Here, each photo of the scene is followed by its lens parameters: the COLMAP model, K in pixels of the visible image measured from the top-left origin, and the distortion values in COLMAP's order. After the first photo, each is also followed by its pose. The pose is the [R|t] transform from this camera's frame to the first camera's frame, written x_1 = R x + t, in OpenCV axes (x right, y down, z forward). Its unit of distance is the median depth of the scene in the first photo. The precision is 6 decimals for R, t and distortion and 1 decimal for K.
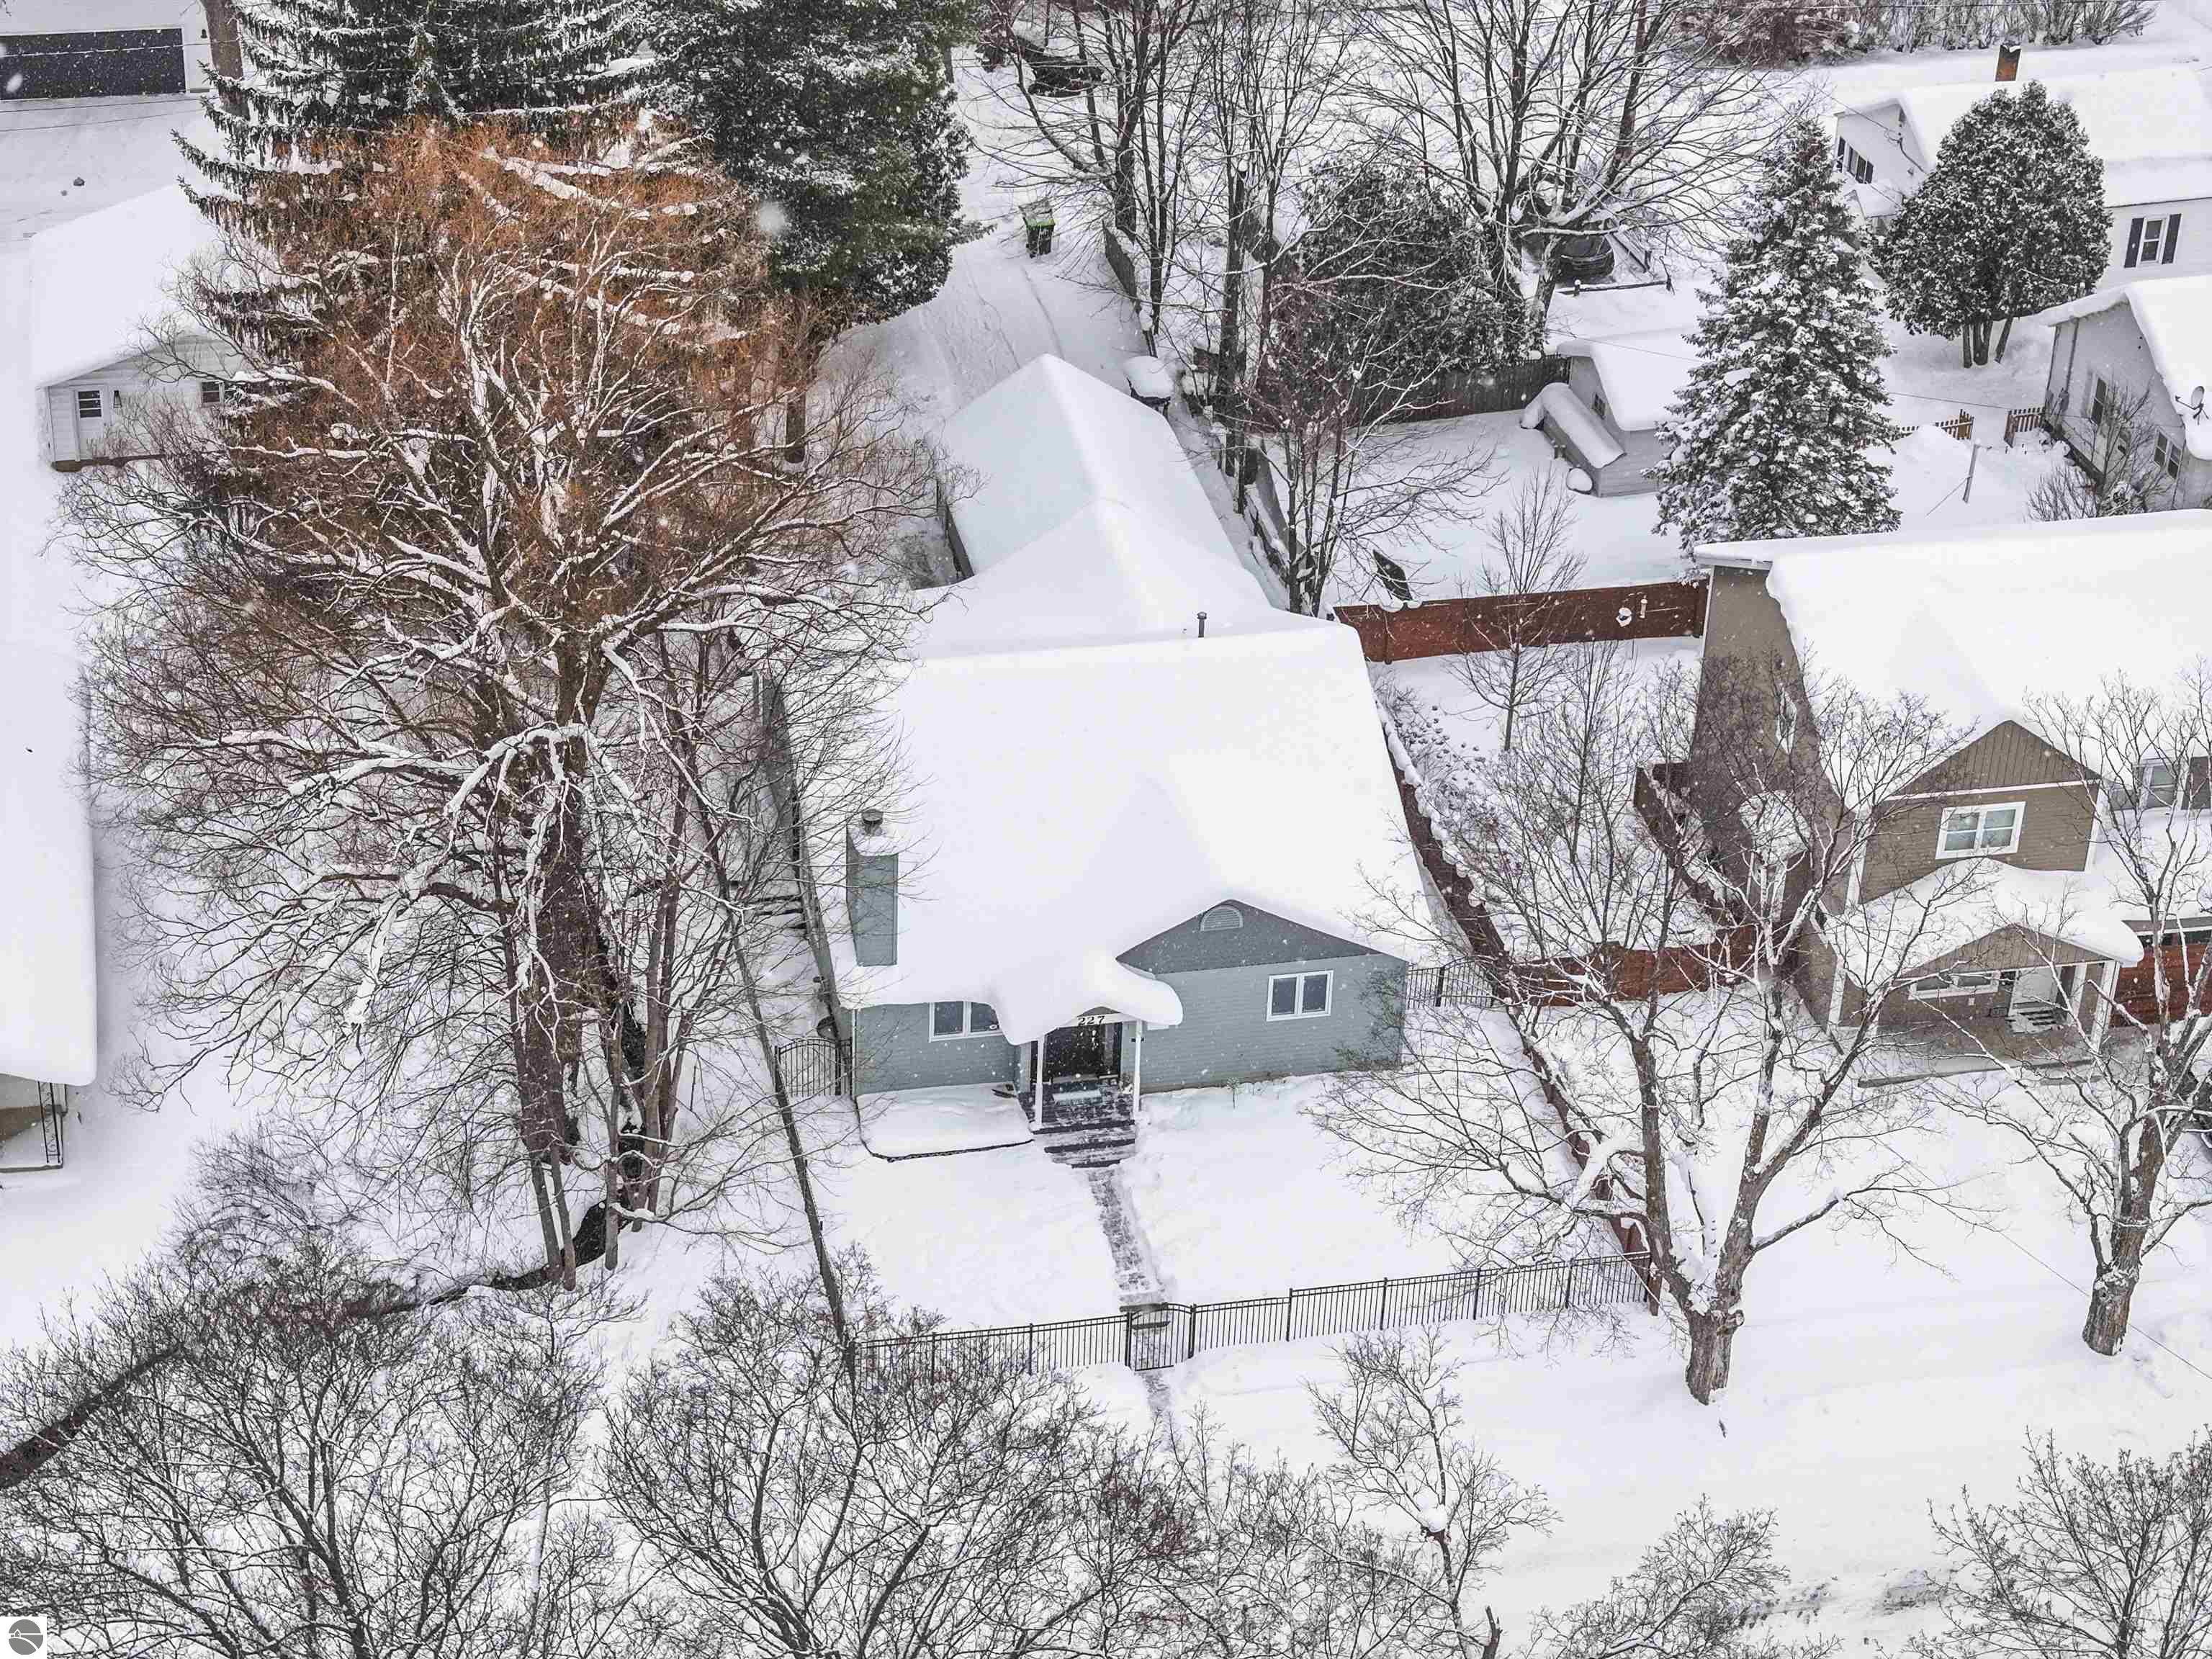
lens RADIAL K [[4466.7, 0, 1106.0], [0, 4466.7, 829.5], [0, 0, 1]] dist [-0.179239, 0.136386]
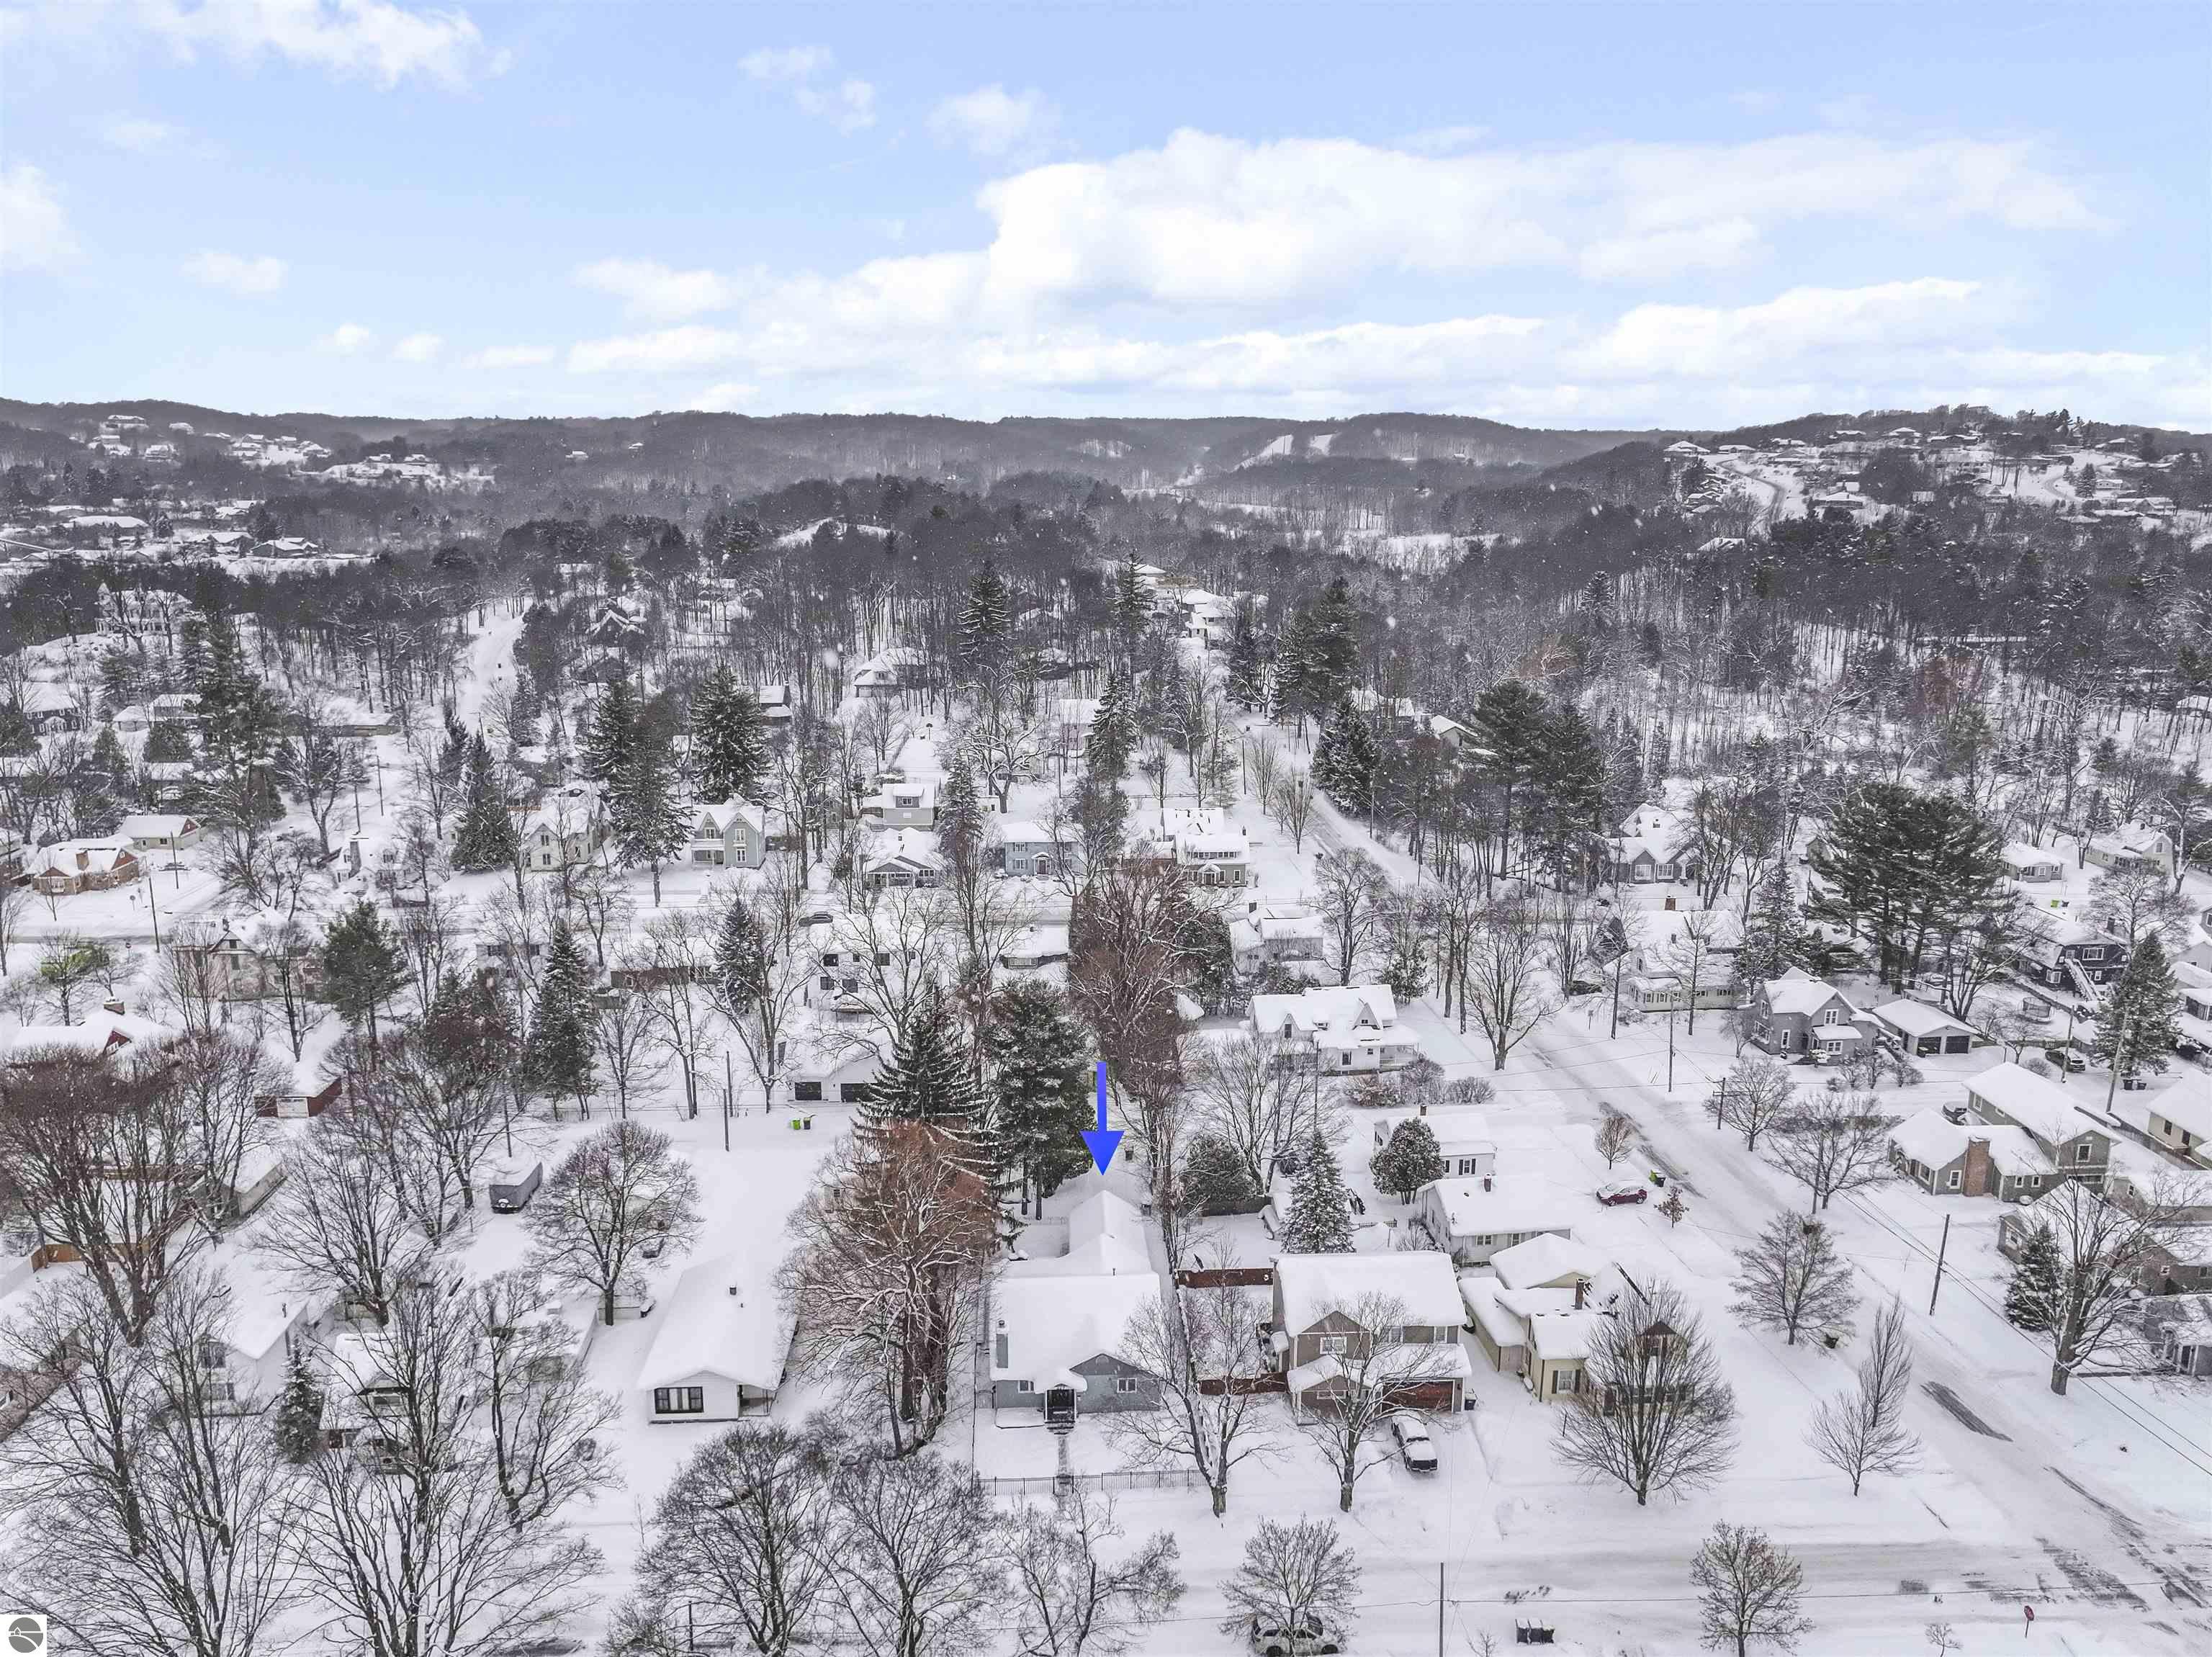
lens RADIAL K [[1551.5, 0, 1106.0], [0, 1551.5, 828.5], [0, 0, 1]] dist [0.006783, 0.001325]
pose [[0.989363, 0.006200, -0.145335, 0.198555], [-0.053311, 0.945035, -0.322593, 0.018898], [0.135346, 0.326909, 0.935314, -0.255914]]
